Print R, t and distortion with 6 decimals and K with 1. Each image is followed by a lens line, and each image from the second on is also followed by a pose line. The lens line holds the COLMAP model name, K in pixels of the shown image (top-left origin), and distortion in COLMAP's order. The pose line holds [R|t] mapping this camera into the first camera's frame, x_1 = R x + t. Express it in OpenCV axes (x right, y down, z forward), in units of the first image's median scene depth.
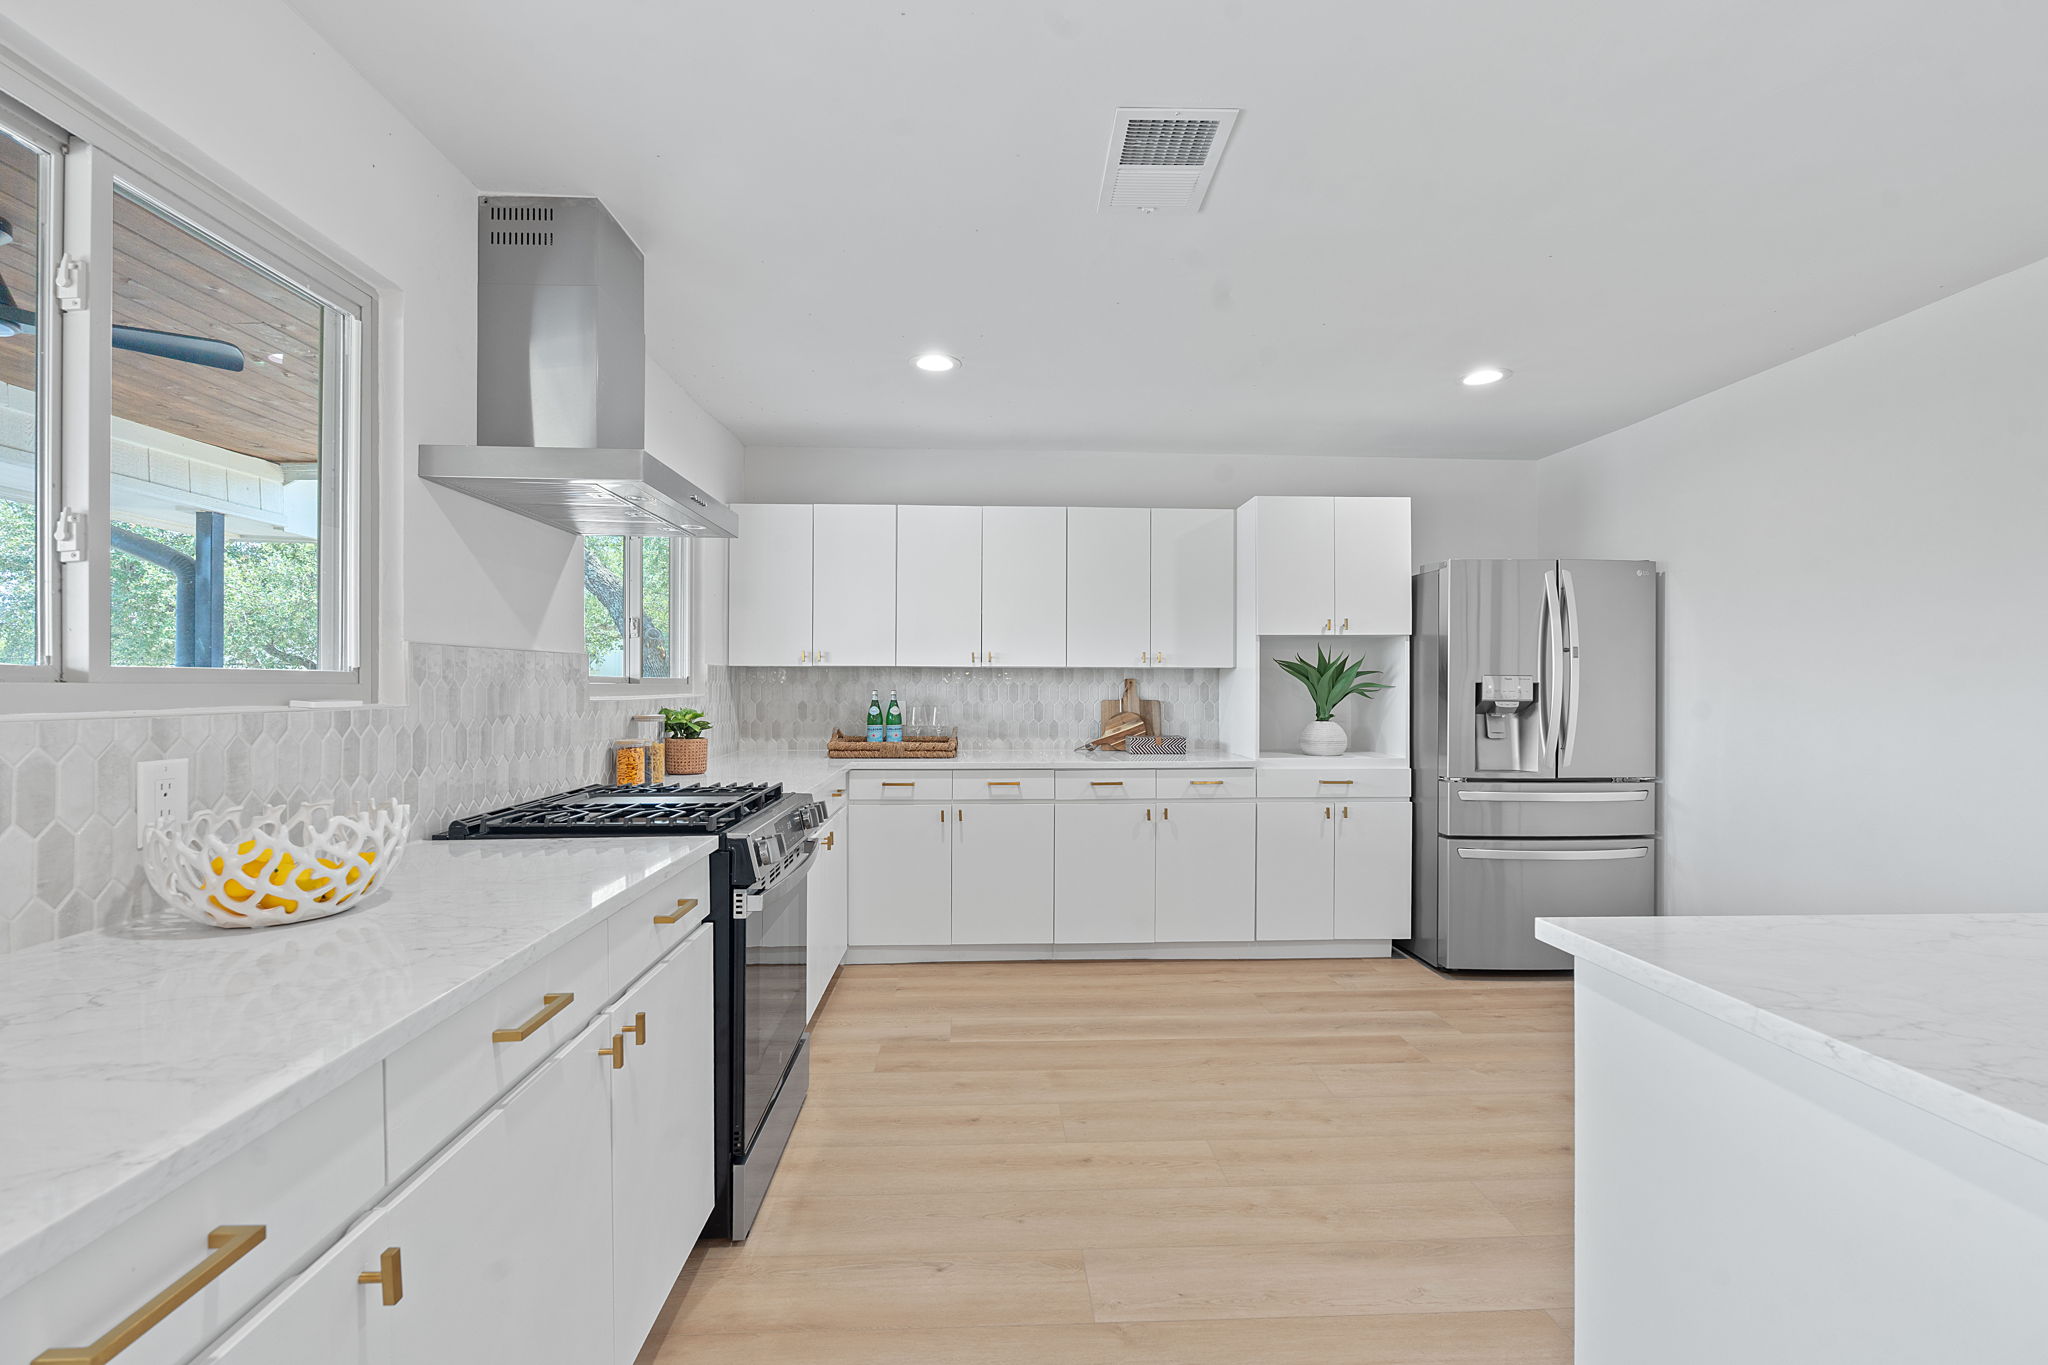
lens RADIAL K [[909.0, 0, 1021.1], [0, 909.0, 683.7], [0, 0, 1]] dist [-0.004260, 0.000216]
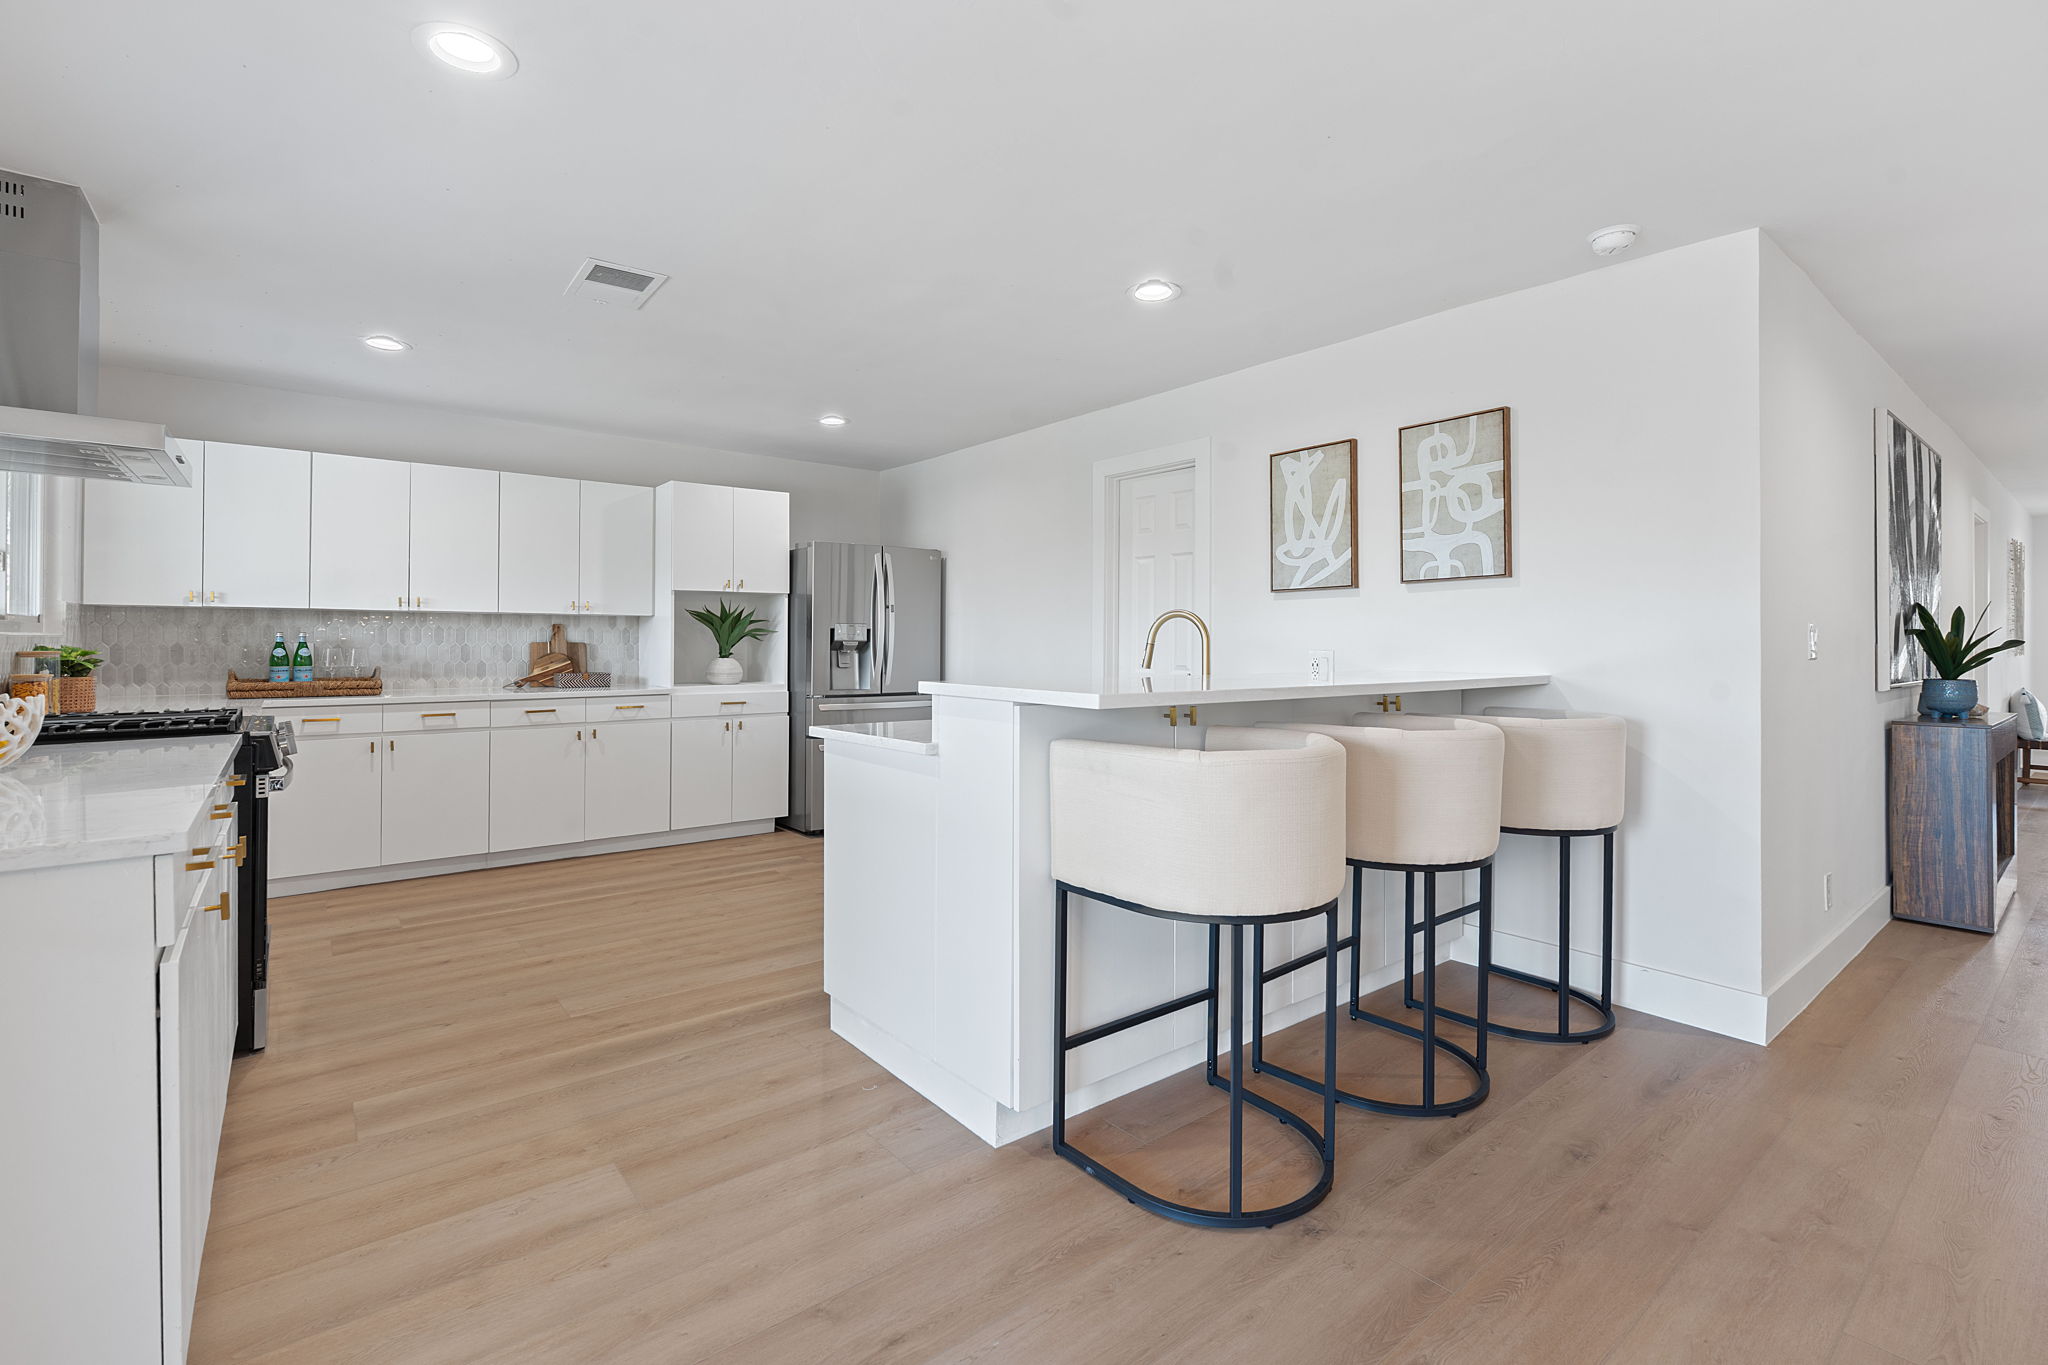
lens RADIAL K [[909.0, 0, 1019.2], [0, 909.0, 635.2], [0, 0, 1]] dist [-0.004260, 0.000216]
pose [[0.811470, 0.004831, 0.584374, -0.090526], [-0.002508, 0.999985, -0.004785, 0.014801], [-0.584388, 0.002417, 0.811471, -0.320368]]
